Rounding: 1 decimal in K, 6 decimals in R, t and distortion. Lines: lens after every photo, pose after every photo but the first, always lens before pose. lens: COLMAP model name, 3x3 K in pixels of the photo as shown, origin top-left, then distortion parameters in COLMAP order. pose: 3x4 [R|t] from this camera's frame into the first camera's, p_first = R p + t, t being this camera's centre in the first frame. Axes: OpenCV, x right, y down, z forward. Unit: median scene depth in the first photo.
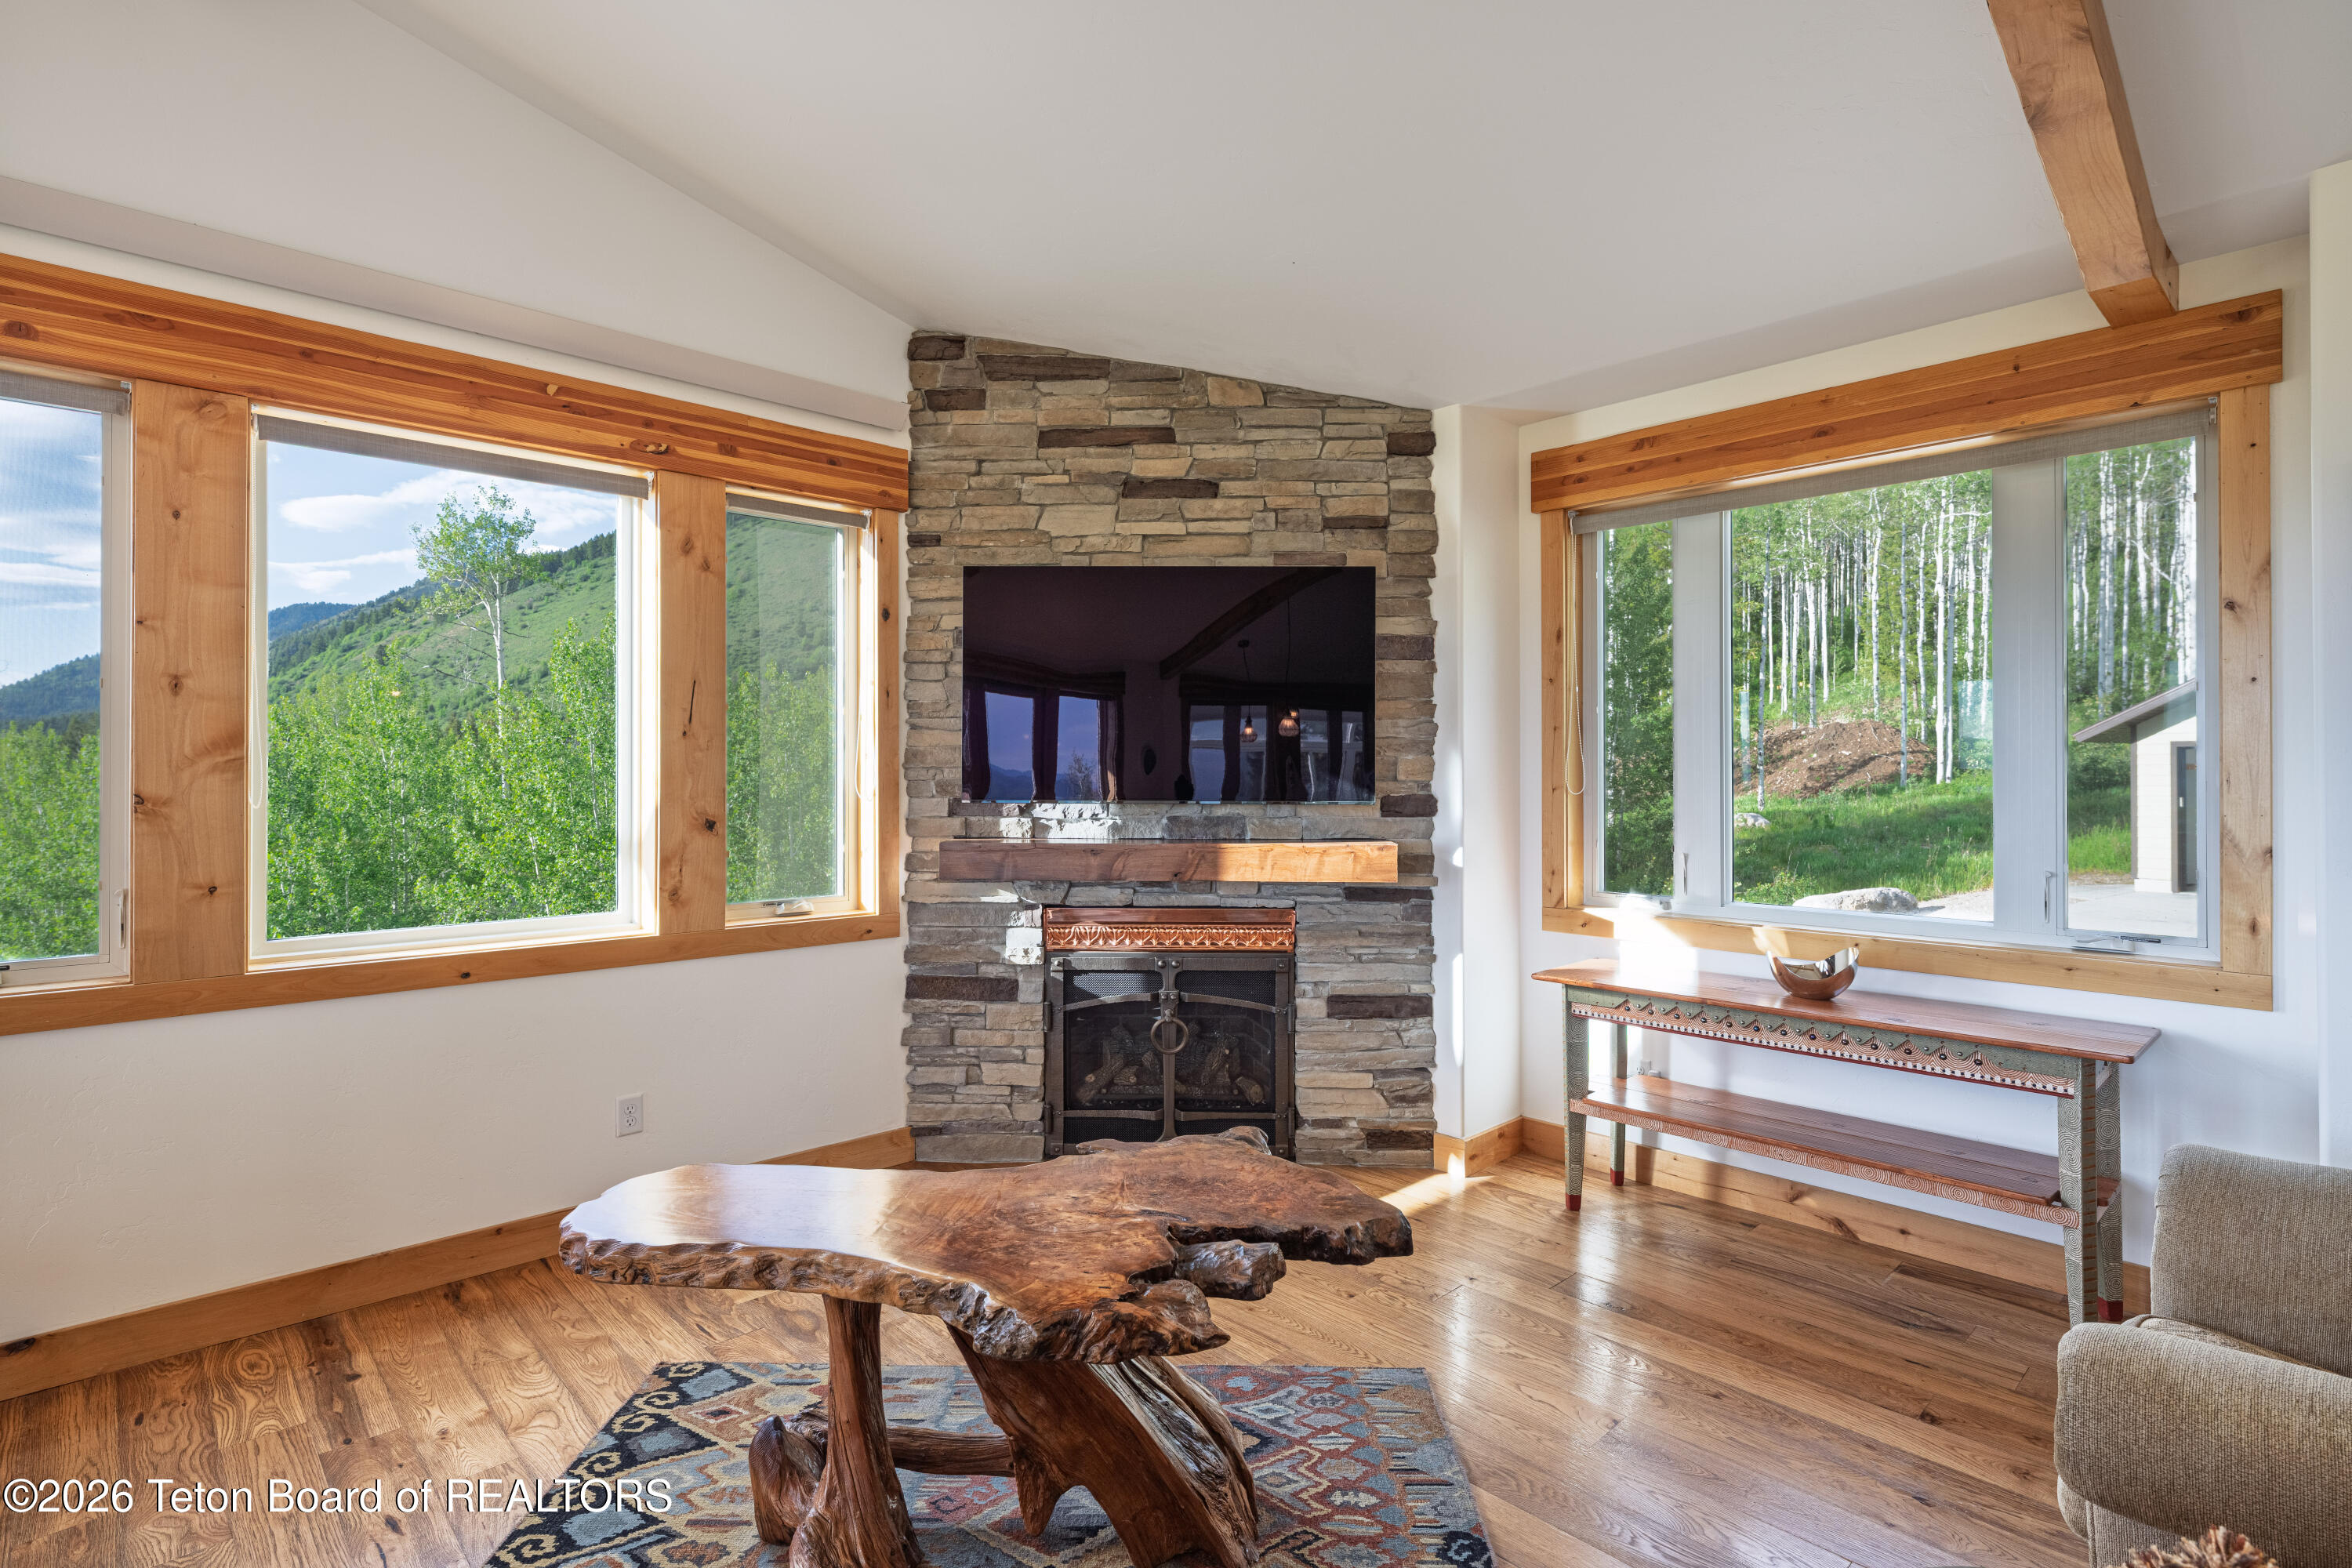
lens RADIAL K [[1161.2, 0, 1171.5], [0, 1161.2, 762.1], [0, 0, 1]] dist [0.005478, 0.000603]
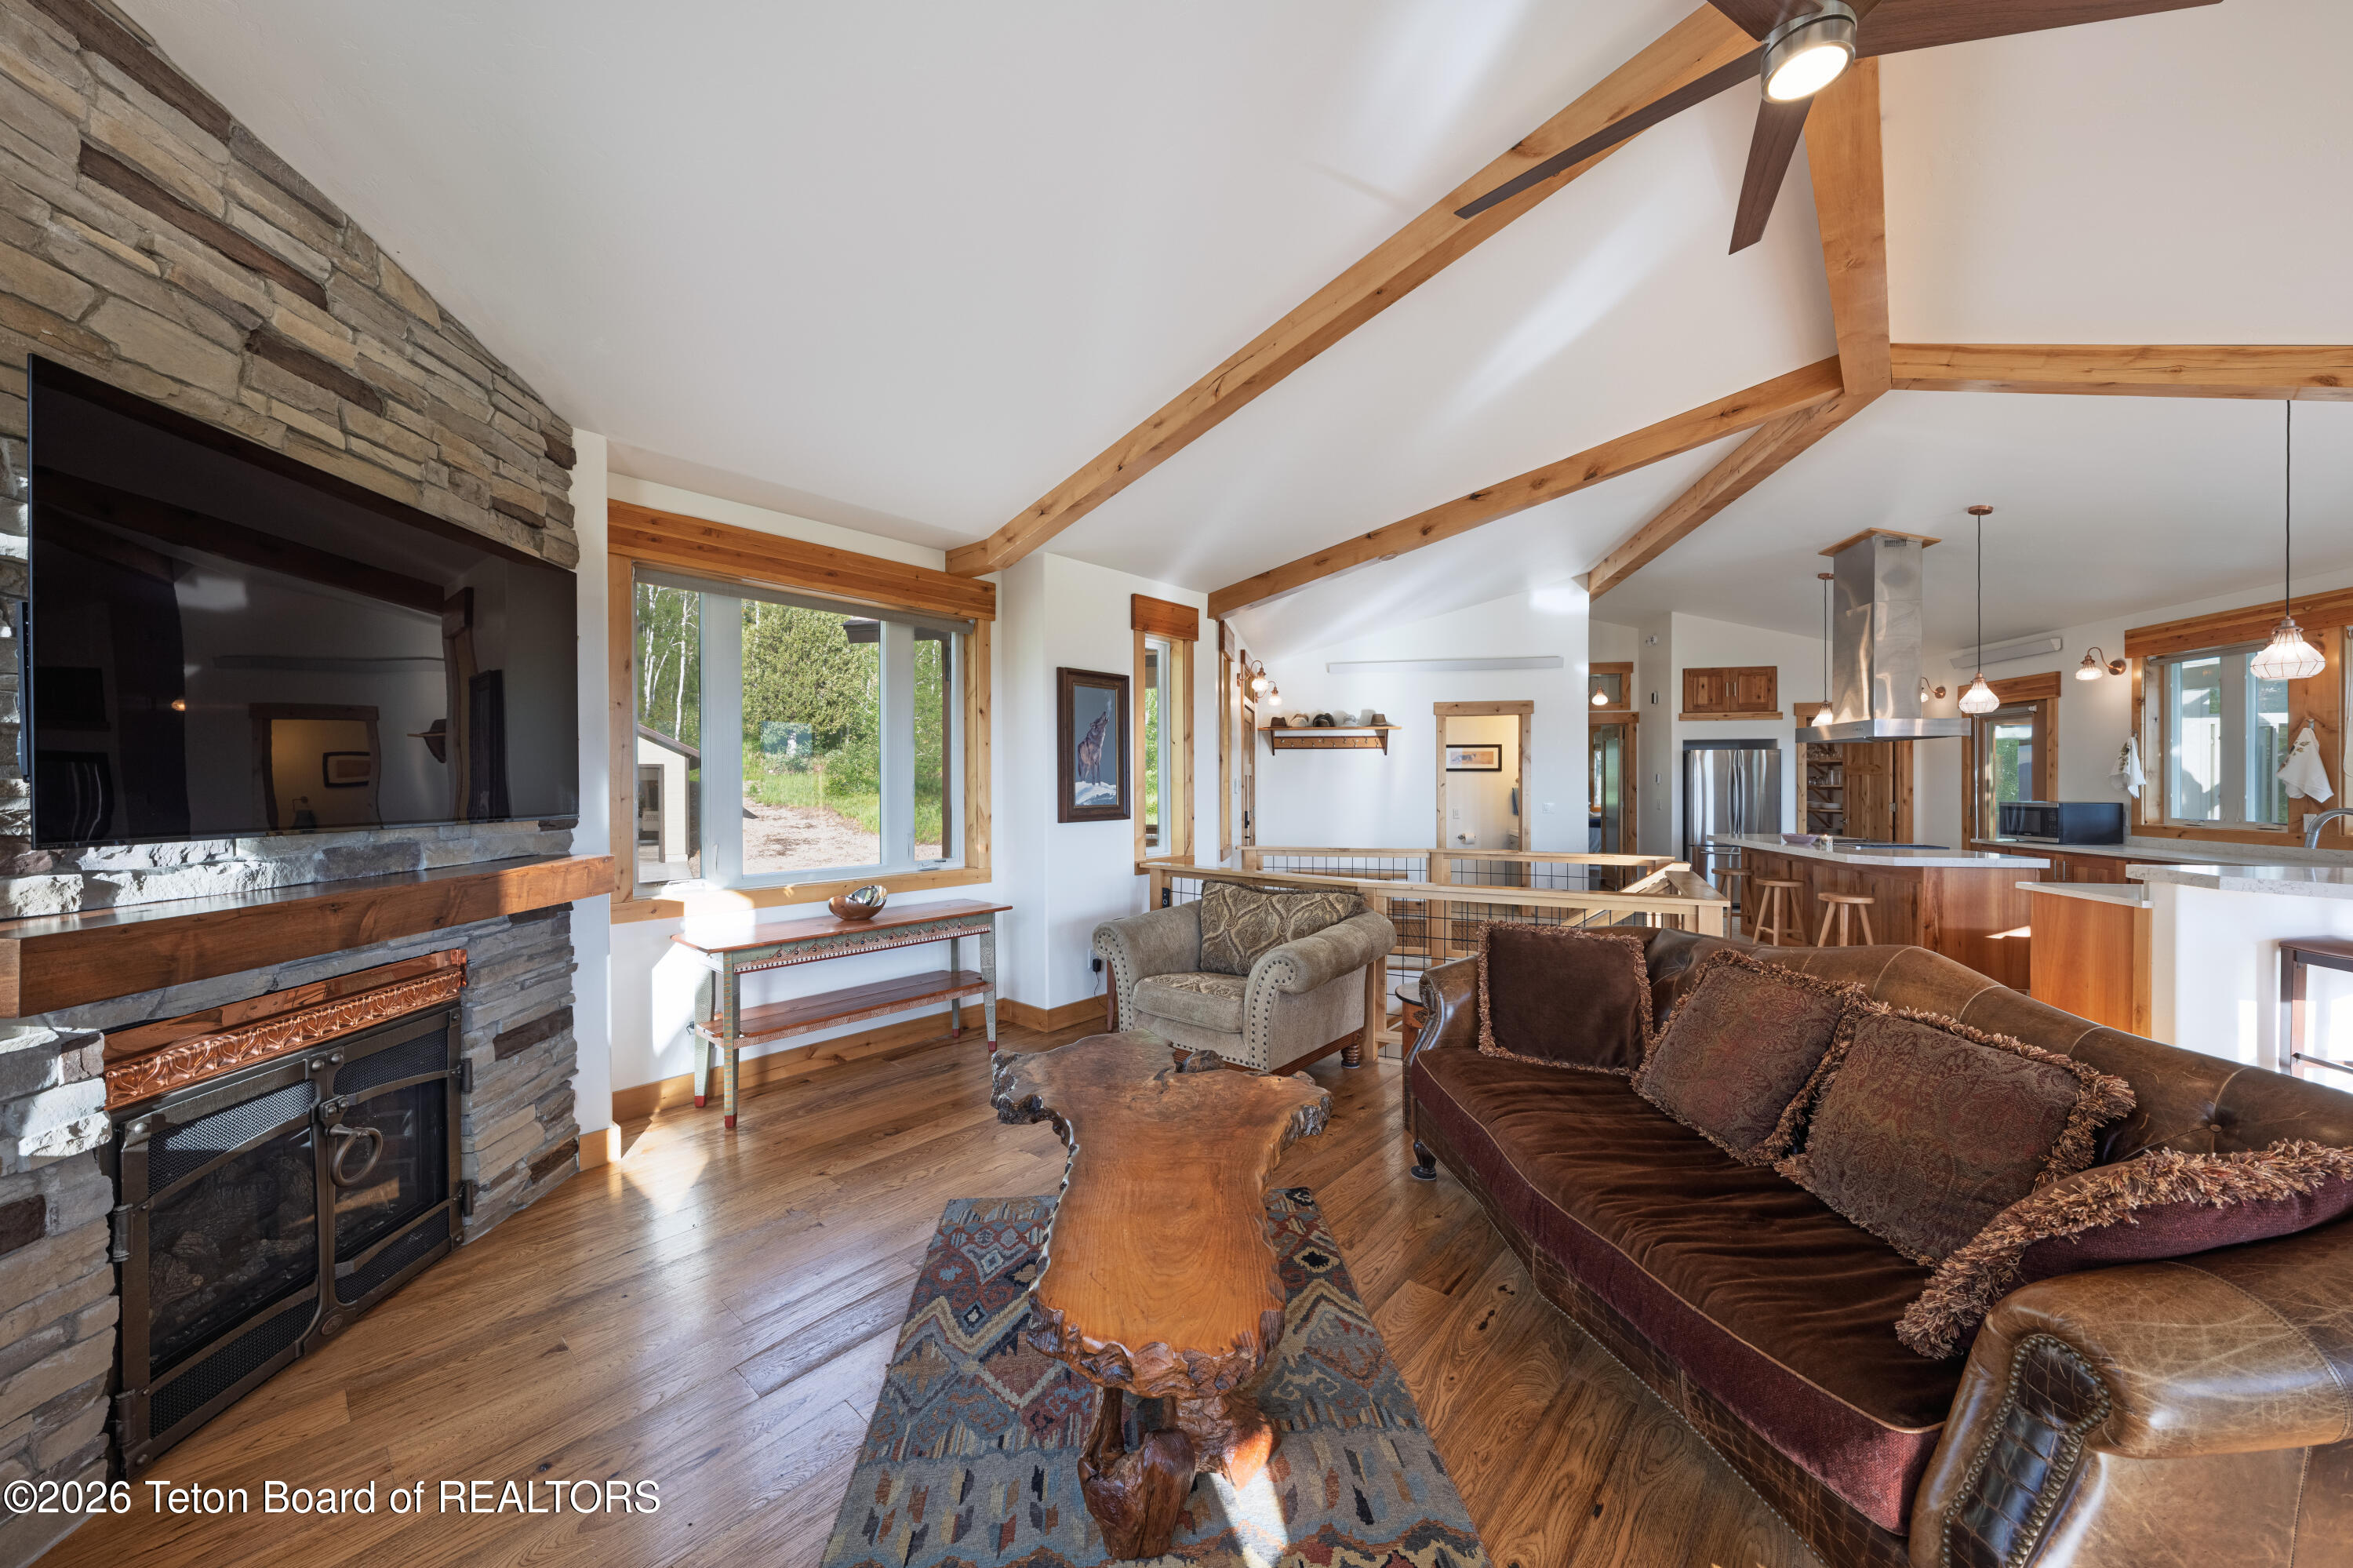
lens RADIAL K [[832.2, 0, 1166.7], [0, 832.2, 784.2], [0, 0, 1]] dist [-0.000445, 0.000077]
pose [[-0.095985, -0.002046, 0.995381, -0.543681], [-0.006106, 0.999980, 0.001467, 0.004322], [-0.995364, -0.005937, -0.095995, 0.548596]]
